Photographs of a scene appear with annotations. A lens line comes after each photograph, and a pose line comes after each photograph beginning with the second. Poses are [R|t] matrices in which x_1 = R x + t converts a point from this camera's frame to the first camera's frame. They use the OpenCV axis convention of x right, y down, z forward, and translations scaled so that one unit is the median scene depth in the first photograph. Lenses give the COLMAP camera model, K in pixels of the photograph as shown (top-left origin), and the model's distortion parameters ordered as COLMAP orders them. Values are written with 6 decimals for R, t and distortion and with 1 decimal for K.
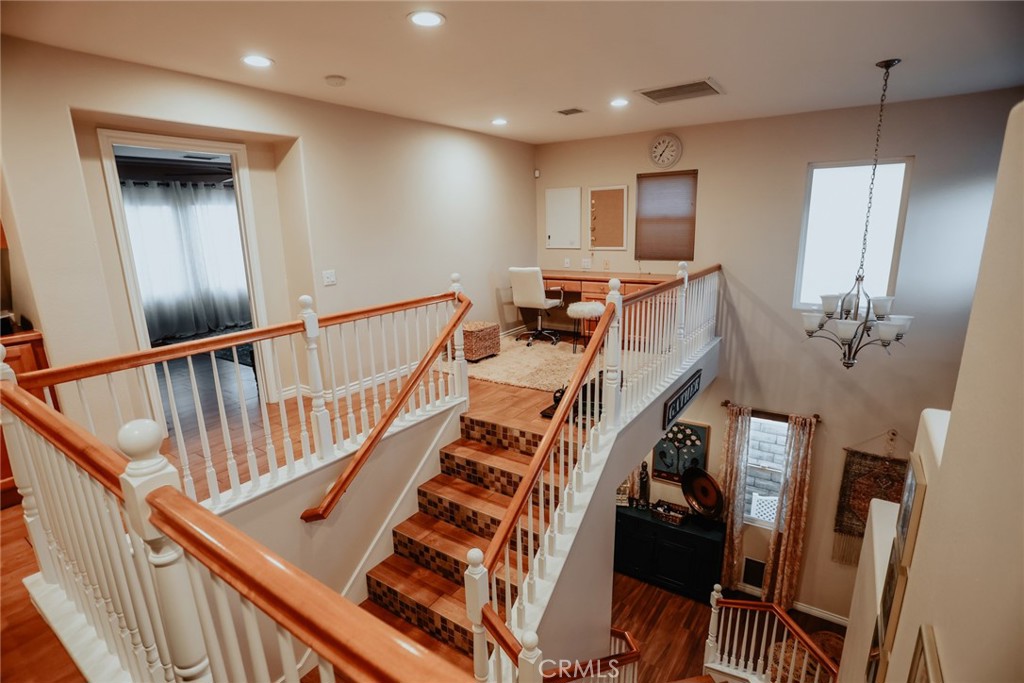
lens RADIAL K [[499.4, 0, 514.7], [0, 499.4, 343.0], [0, 0, 1]] dist [-0.048822, 0.000494]
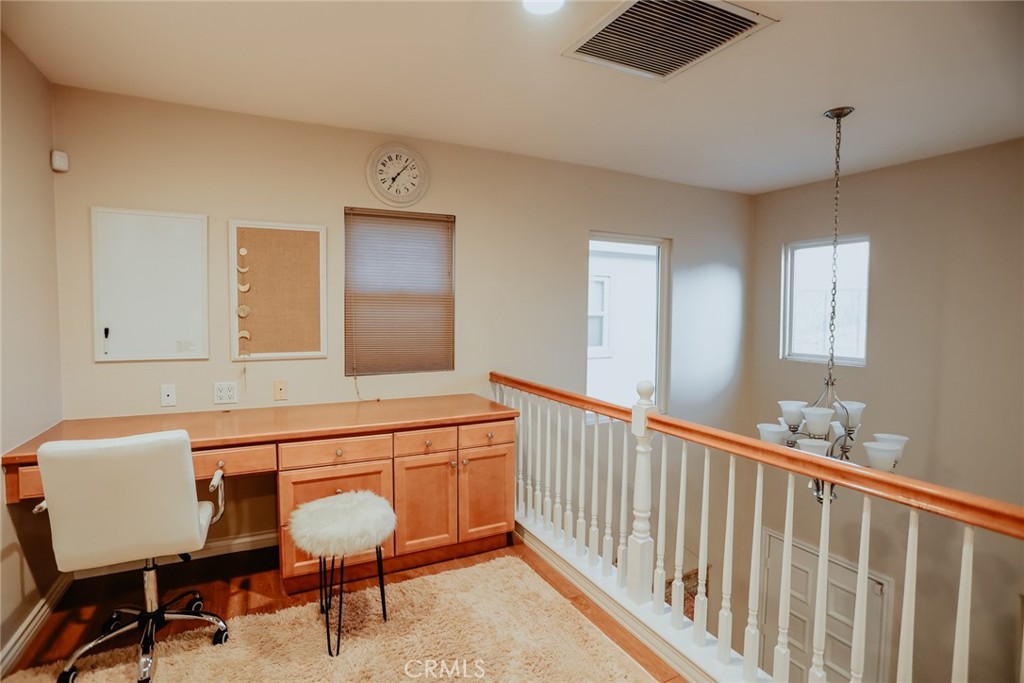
lens RADIAL K [[499.4, 0, 510.3], [0, 499.4, 334.5], [0, 0, 1]] dist [-0.048822, 0.000494]
pose [[0.491292, -0.017341, 0.870822, -0.108707], [0.181656, 0.979855, -0.082973, -0.140424], [-0.851841, 0.198954, 0.484545, 0.631838]]
